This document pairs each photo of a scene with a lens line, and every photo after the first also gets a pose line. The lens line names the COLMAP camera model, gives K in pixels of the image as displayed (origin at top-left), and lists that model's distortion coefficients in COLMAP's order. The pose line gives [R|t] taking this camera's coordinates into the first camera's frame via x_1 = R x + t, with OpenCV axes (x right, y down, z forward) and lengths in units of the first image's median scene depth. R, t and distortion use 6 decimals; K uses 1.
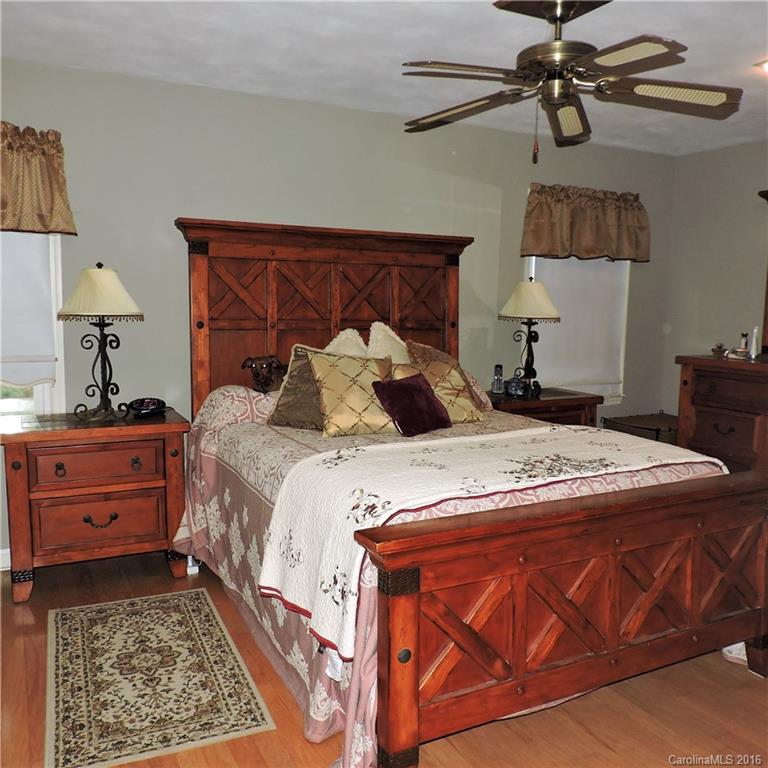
lens RADIAL K [[737.4, 0, 384.0], [0, 737.4, 384.0], [0, 0, 1]] dist [-0.013775, -0.032253]
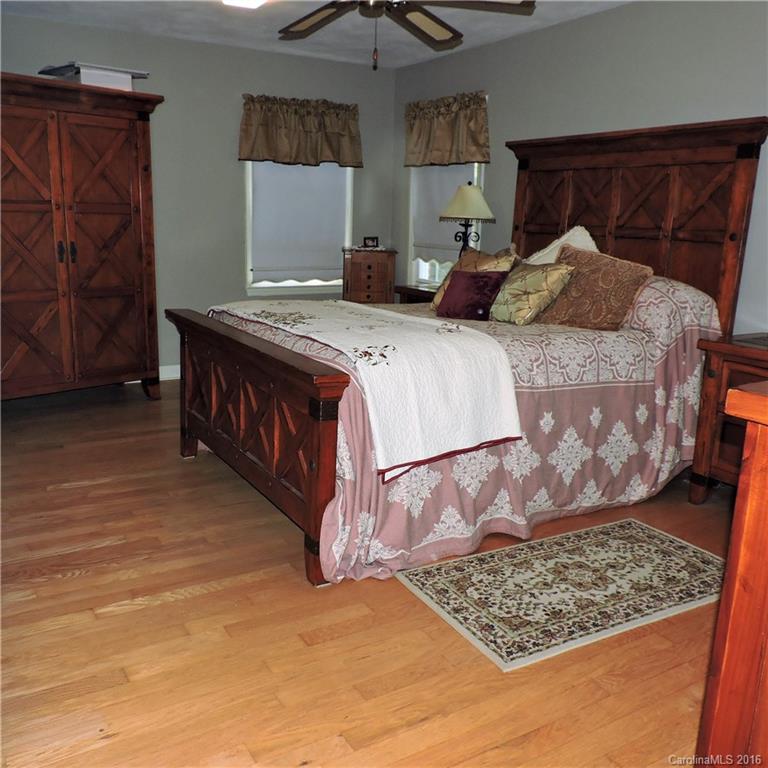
lens RADIAL K [[737.4, 0, 384.0], [0, 737.4, 384.0], [0, 0, 1]] dist [-0.013775, -0.032253]
pose [[0.089597, 0.219018, -0.971598, 0.647964], [-0.125980, 0.970179, 0.207081, -0.069347], [0.987978, 0.103848, 0.114517, 0.634312]]
